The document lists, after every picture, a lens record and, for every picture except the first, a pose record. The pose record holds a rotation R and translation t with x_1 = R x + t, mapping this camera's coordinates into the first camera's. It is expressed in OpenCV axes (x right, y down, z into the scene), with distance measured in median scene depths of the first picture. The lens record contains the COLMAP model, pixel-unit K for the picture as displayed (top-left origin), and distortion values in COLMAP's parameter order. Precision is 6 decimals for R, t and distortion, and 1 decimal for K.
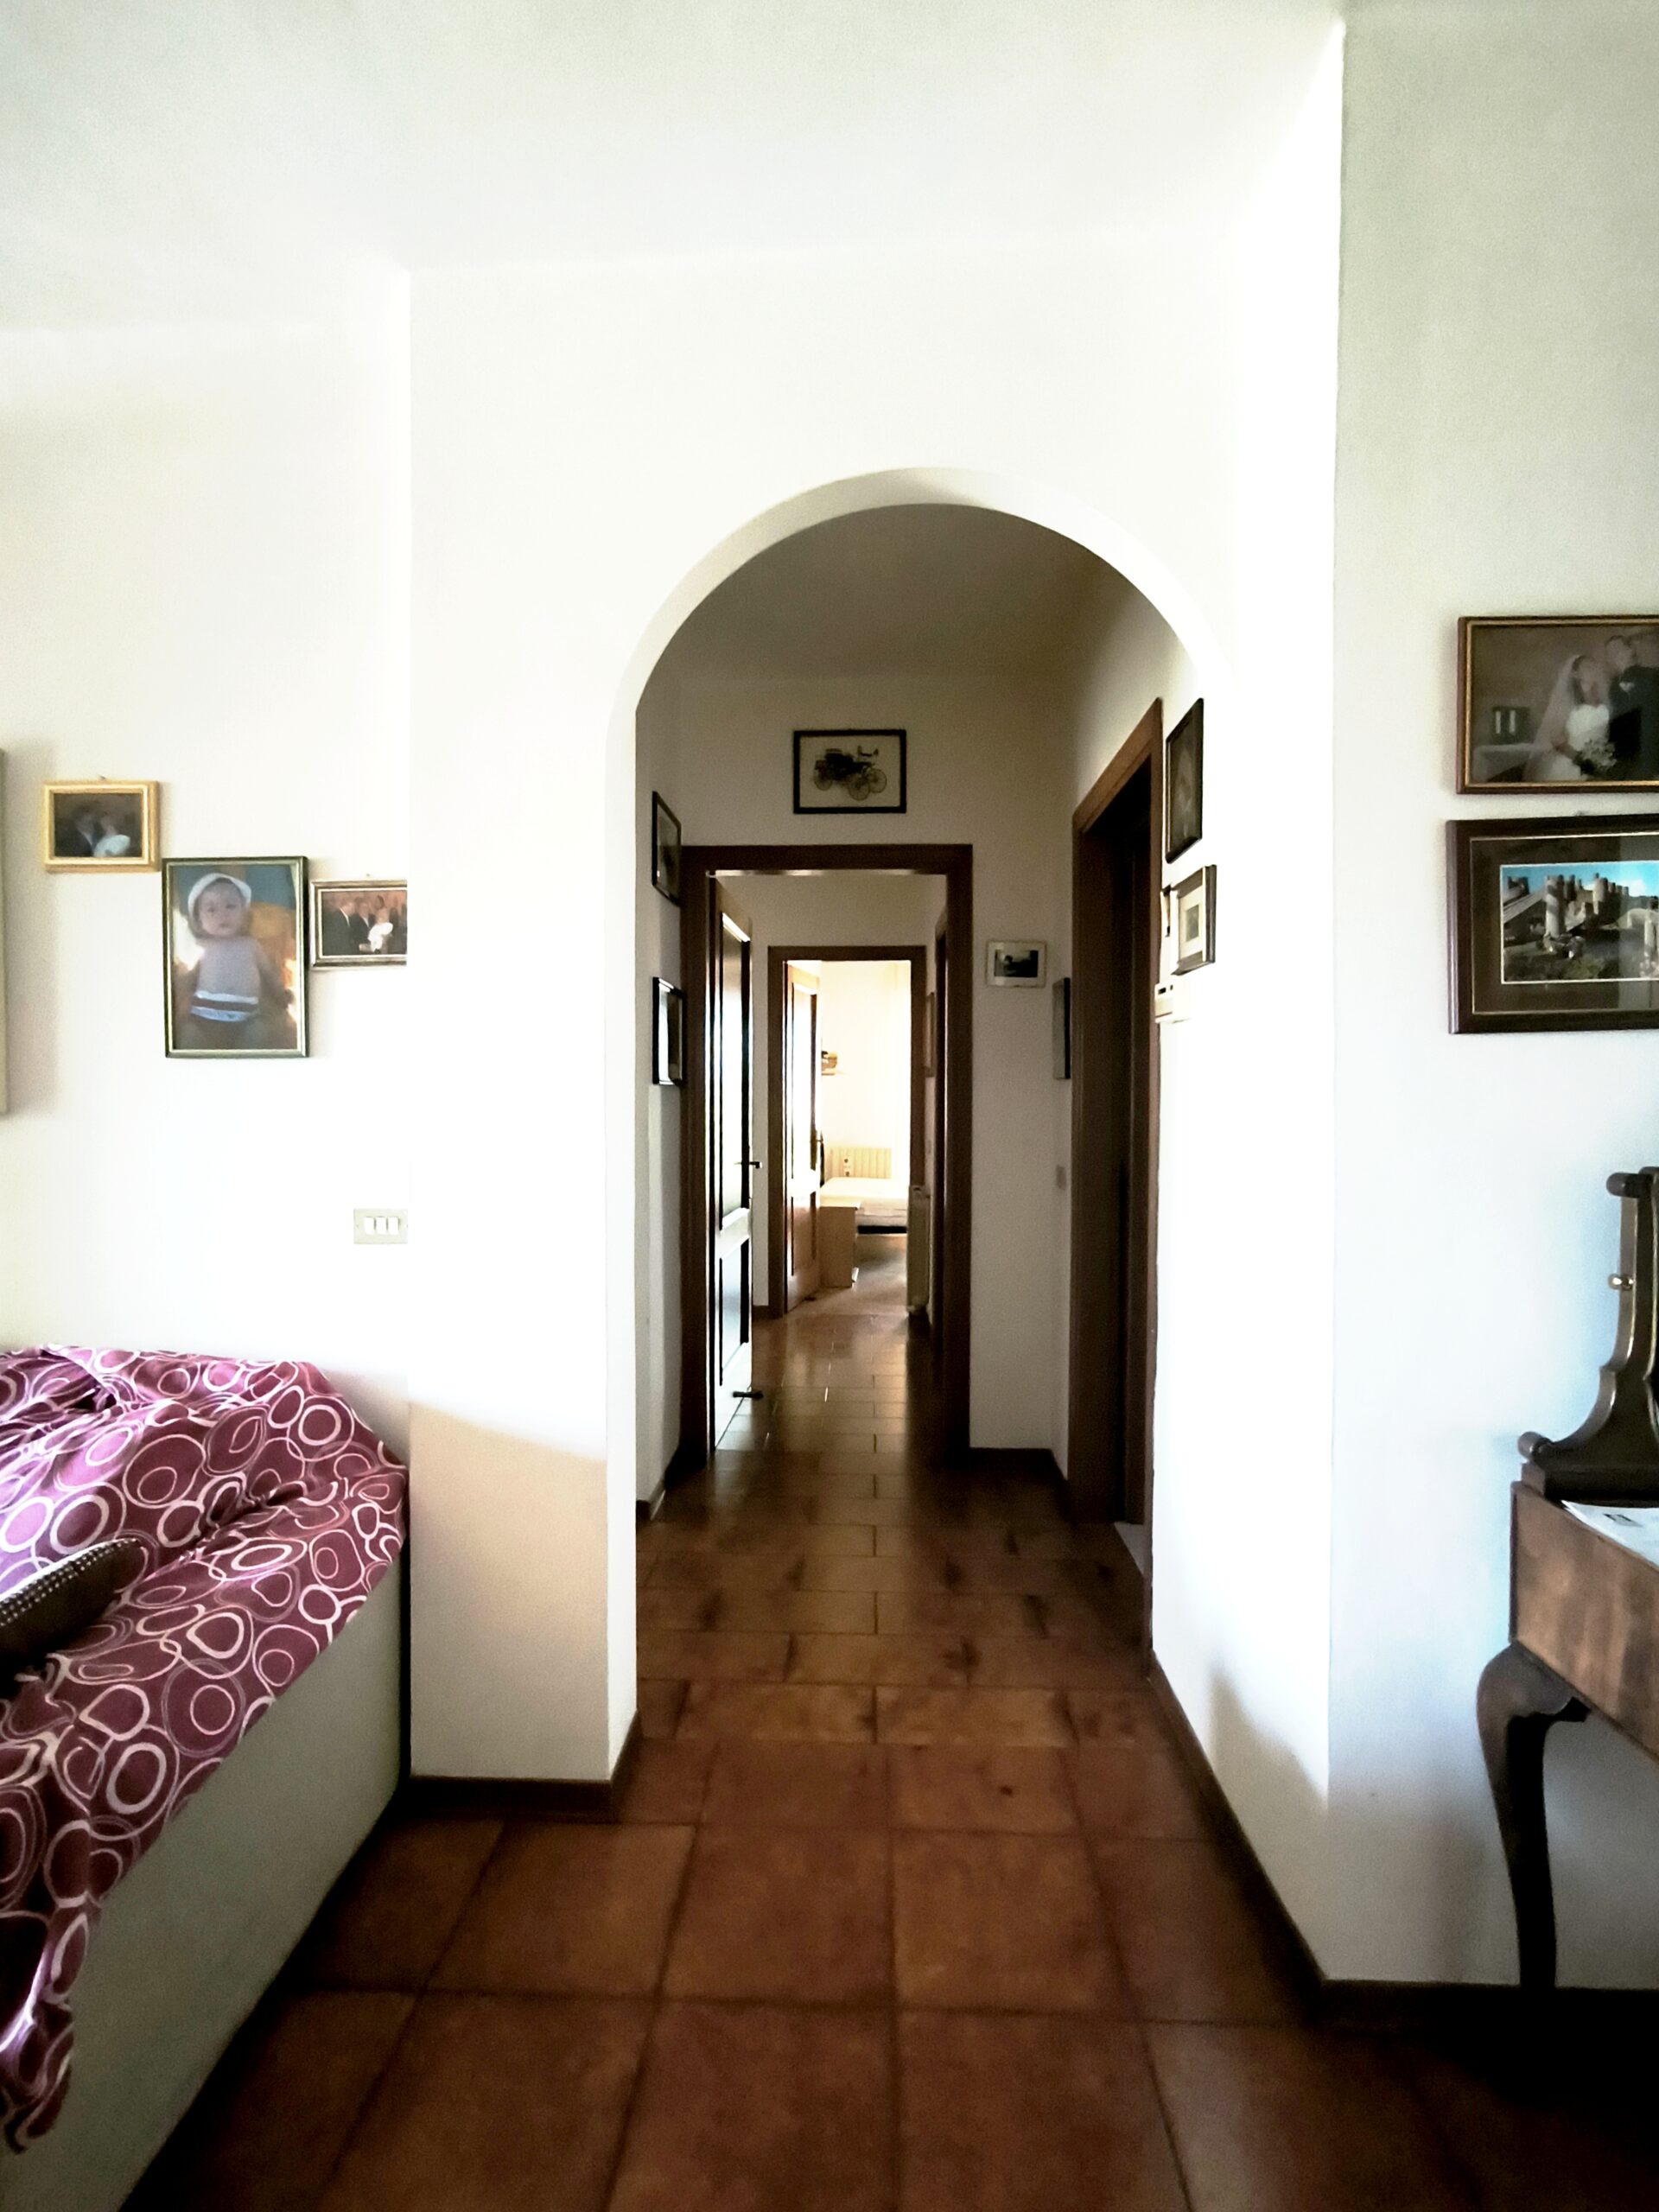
lens RADIAL K [[955.0, 0, 829.4], [0, 955.0, 1127.0], [0, 0, 1]] dist [-0.001081, 0.000572]
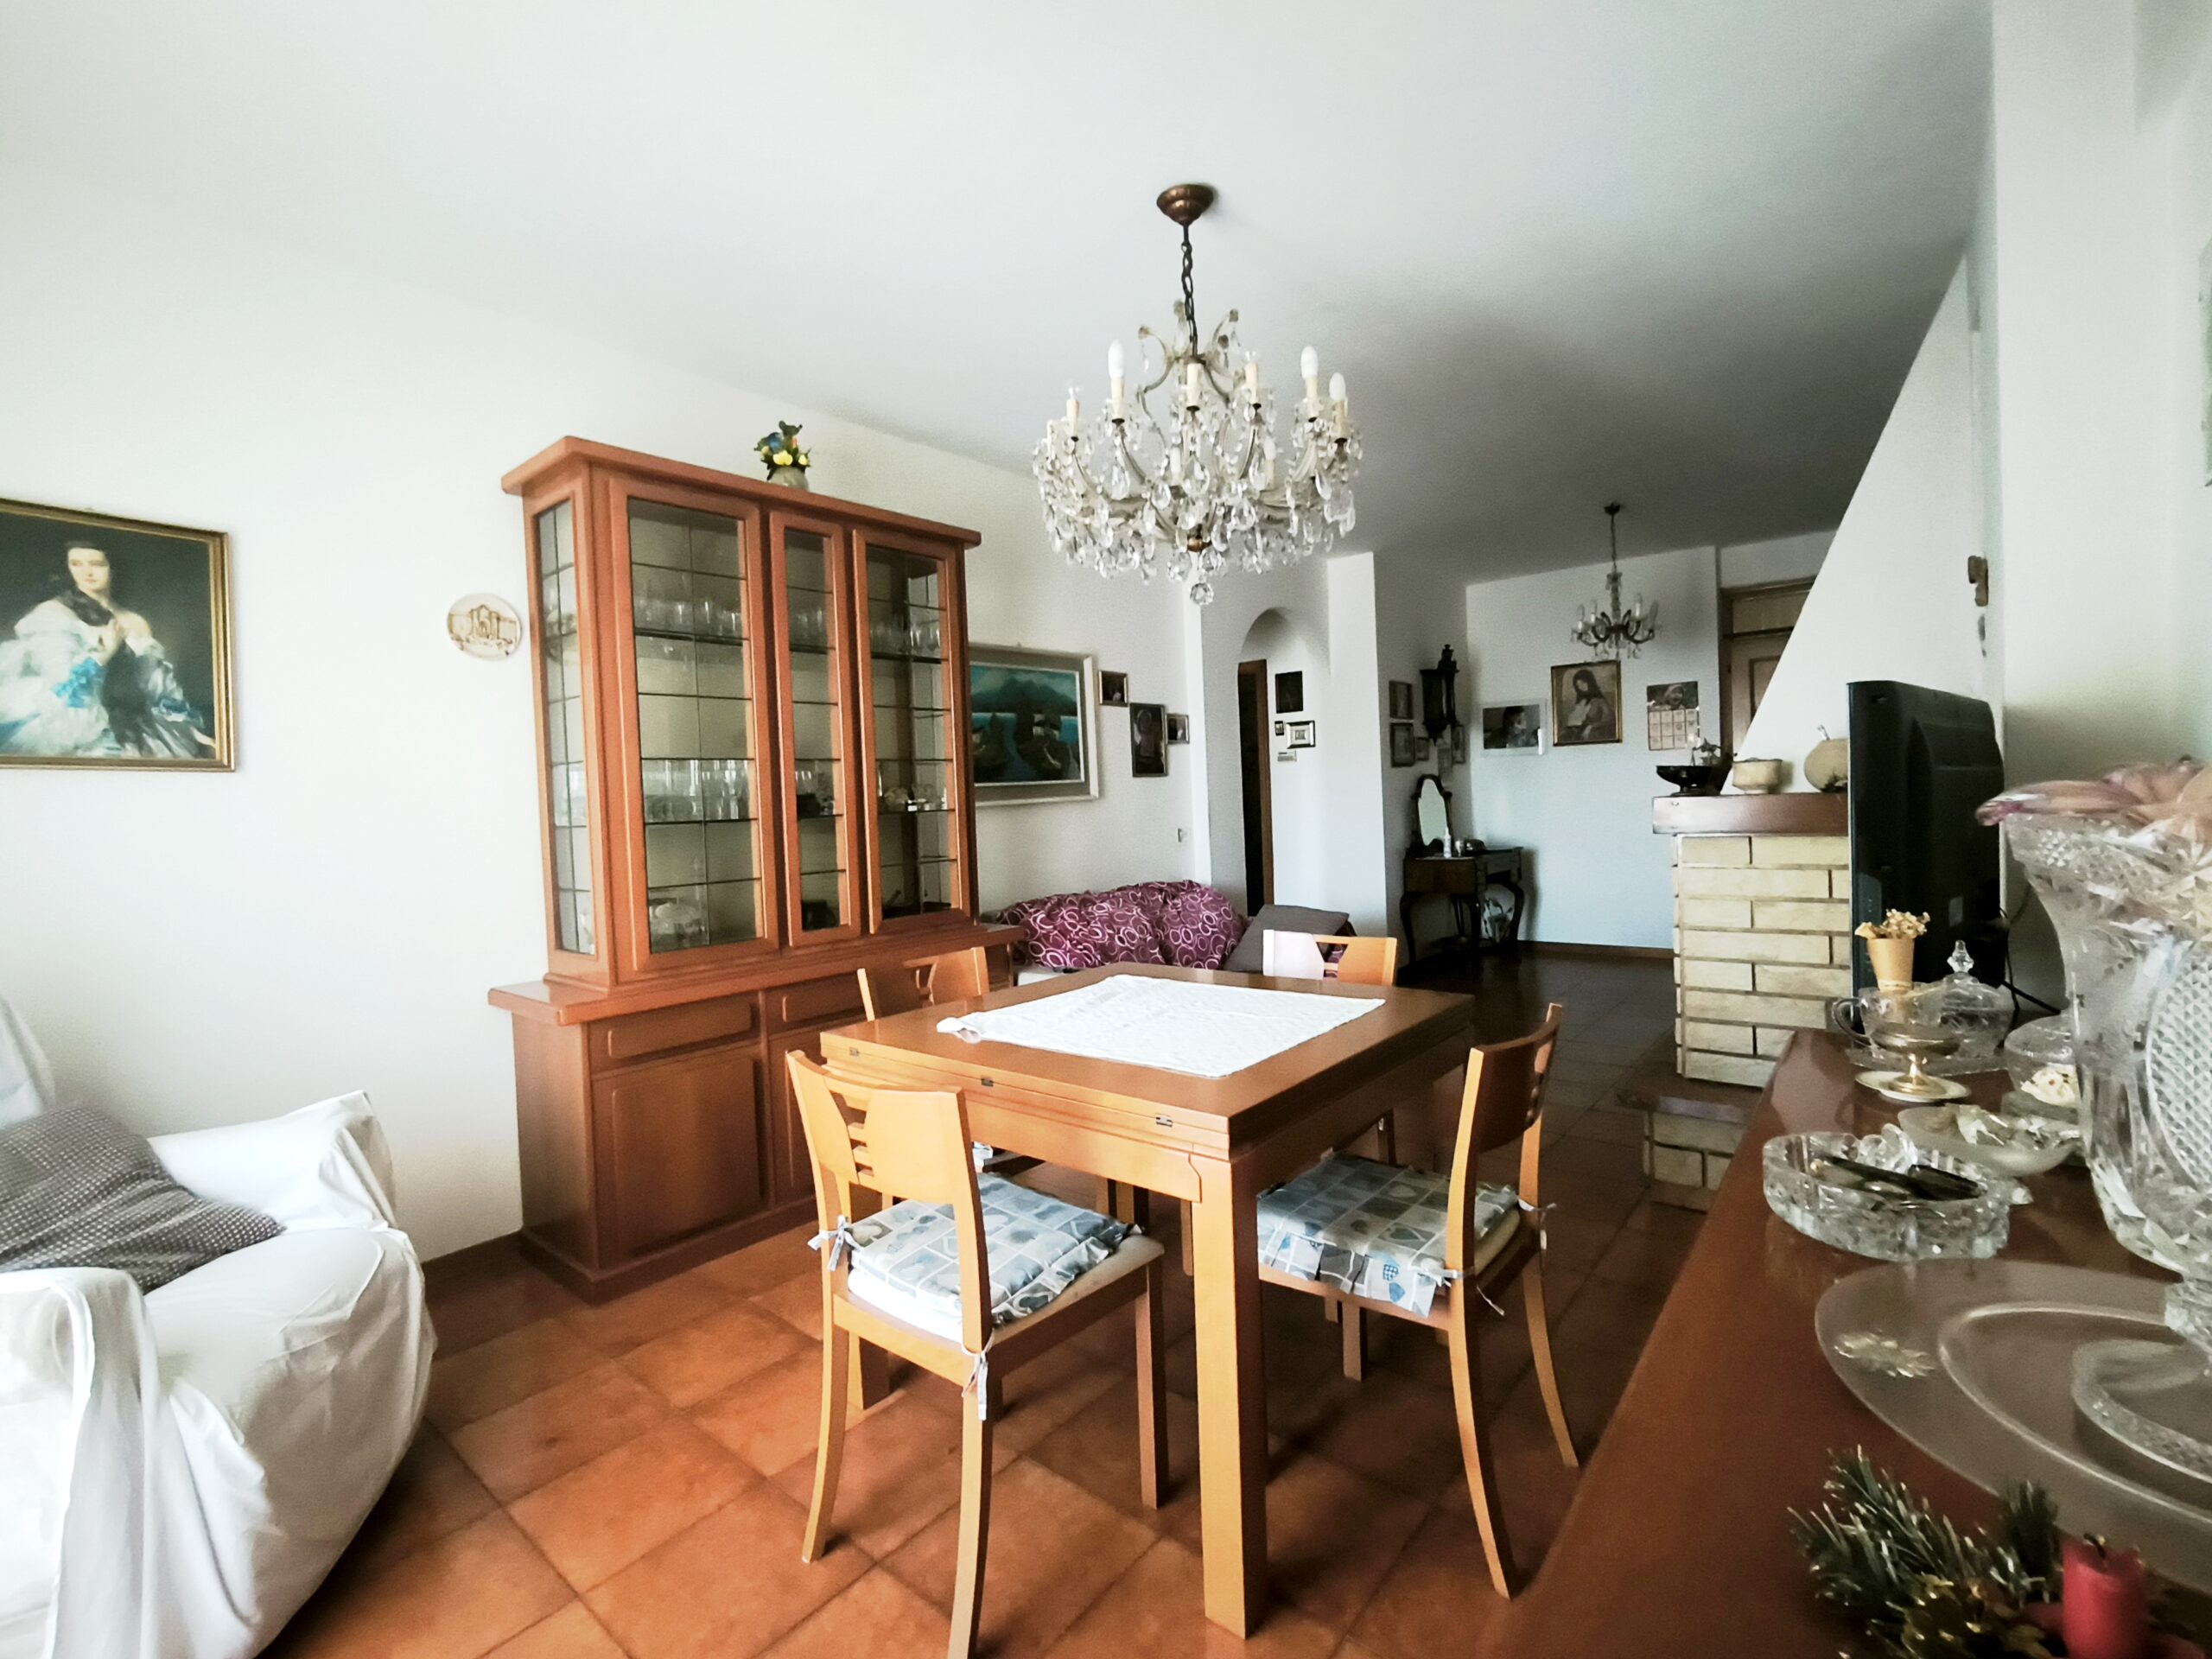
lens RADIAL K [[955.0, 0, 1125.6], [0, 955.0, 817.0], [0, 0, 1]] dist [-0.001081, 0.000572]
pose [[0.612901, -0.047172, 0.788750, -2.964110], [0.058980, 0.998163, 0.013866, 0.002522], [-0.787955, 0.038022, 0.614557, -0.660952]]
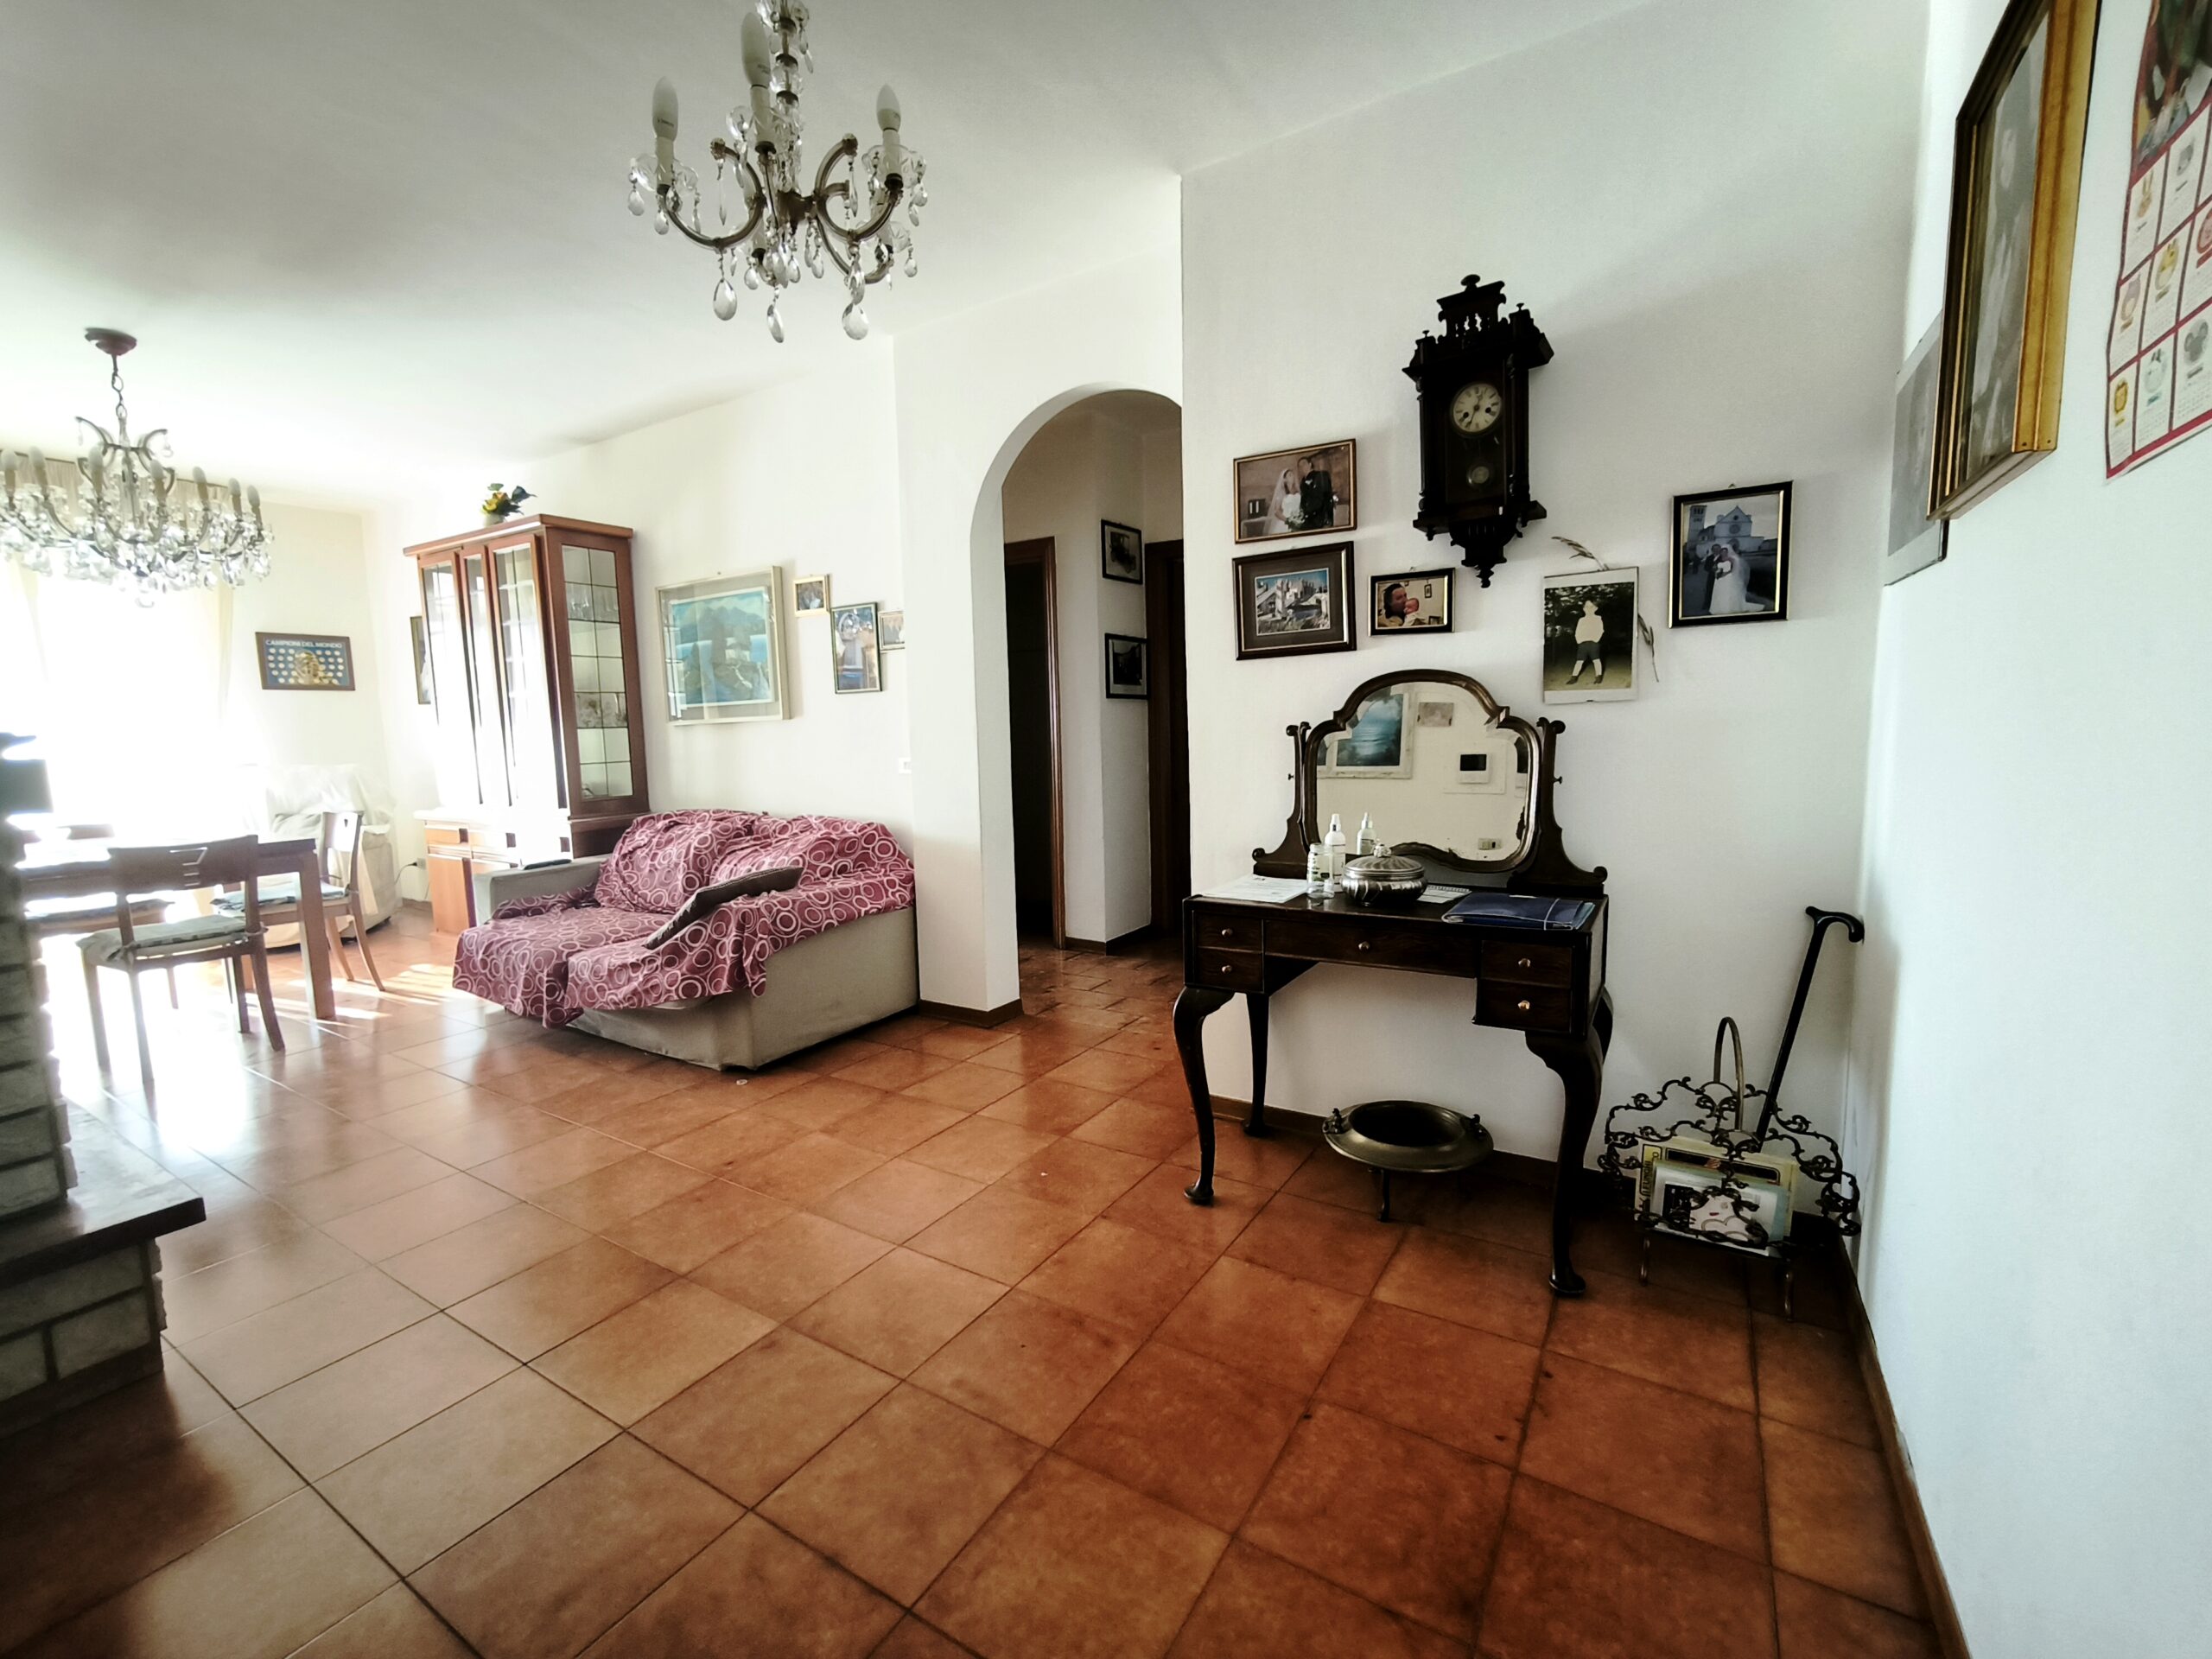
lens RADIAL K [[955.0, 0, 1095.5], [0, 955.0, 825.9], [0, 0, 1]] dist [-0.001081, 0.000572]
pose [[0.863825, 0.029666, -0.502917, 1.086413], [0.017448, 0.995904, 0.088716, 0.055091], [0.503489, -0.085410, 0.859770, -0.749172]]
